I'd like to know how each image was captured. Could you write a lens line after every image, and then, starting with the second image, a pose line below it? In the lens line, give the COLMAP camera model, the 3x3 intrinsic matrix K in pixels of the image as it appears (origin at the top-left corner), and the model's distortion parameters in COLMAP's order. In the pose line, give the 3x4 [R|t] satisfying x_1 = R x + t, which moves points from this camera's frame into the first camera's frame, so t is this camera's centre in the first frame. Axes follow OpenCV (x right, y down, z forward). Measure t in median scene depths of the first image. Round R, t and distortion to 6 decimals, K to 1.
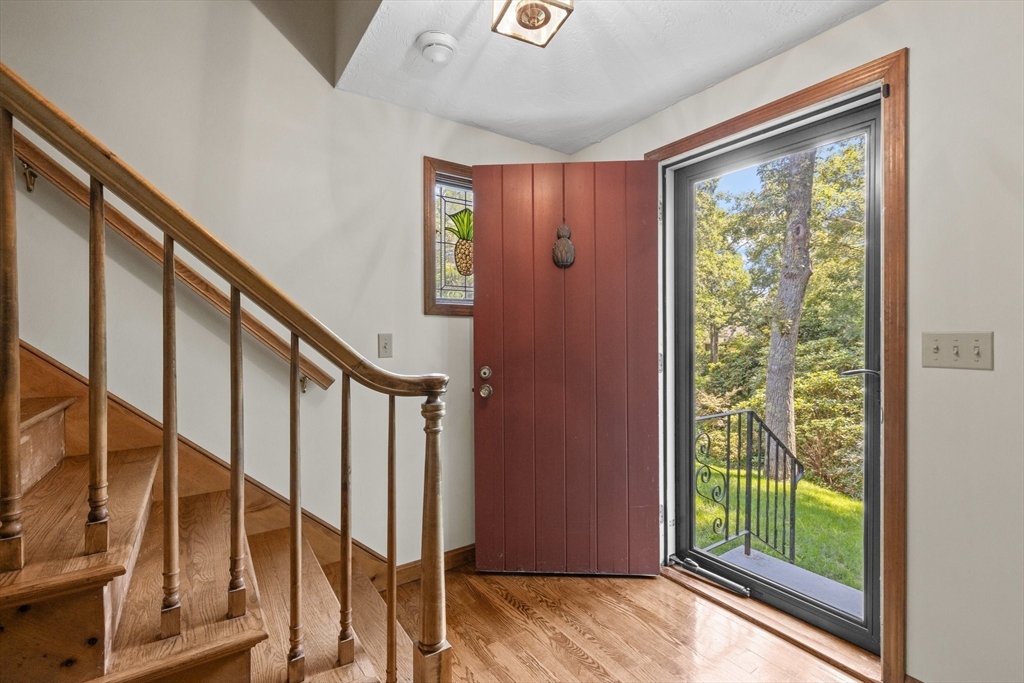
lens RADIAL K [[460.8, 0, 516.2], [0, 460.8, 339.2], [0, 0, 1]] dist [0.006411, -0.001730]
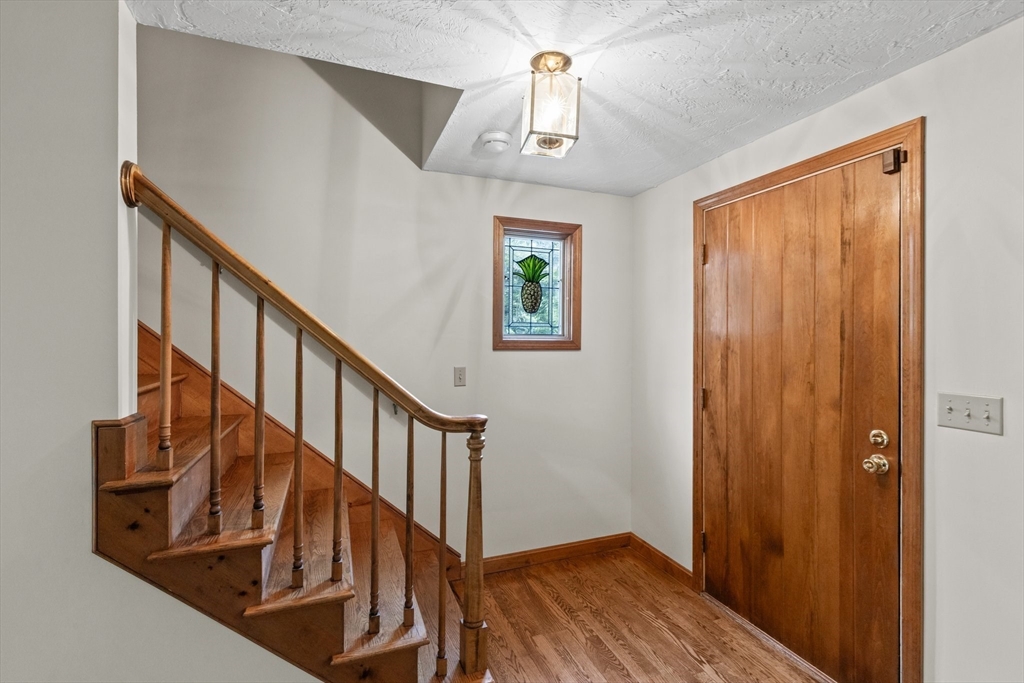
lens RADIAL K [[460.8, 0, 511.1], [0, 460.8, 341.6], [0, 0, 1]] dist [0.006411, -0.001730]
pose [[0.973472, 0.007954, -0.228668, 0.200594], [-0.009061, 0.999952, -0.003792, -0.122200], [0.228627, 0.005764, 0.973497, -0.234581]]
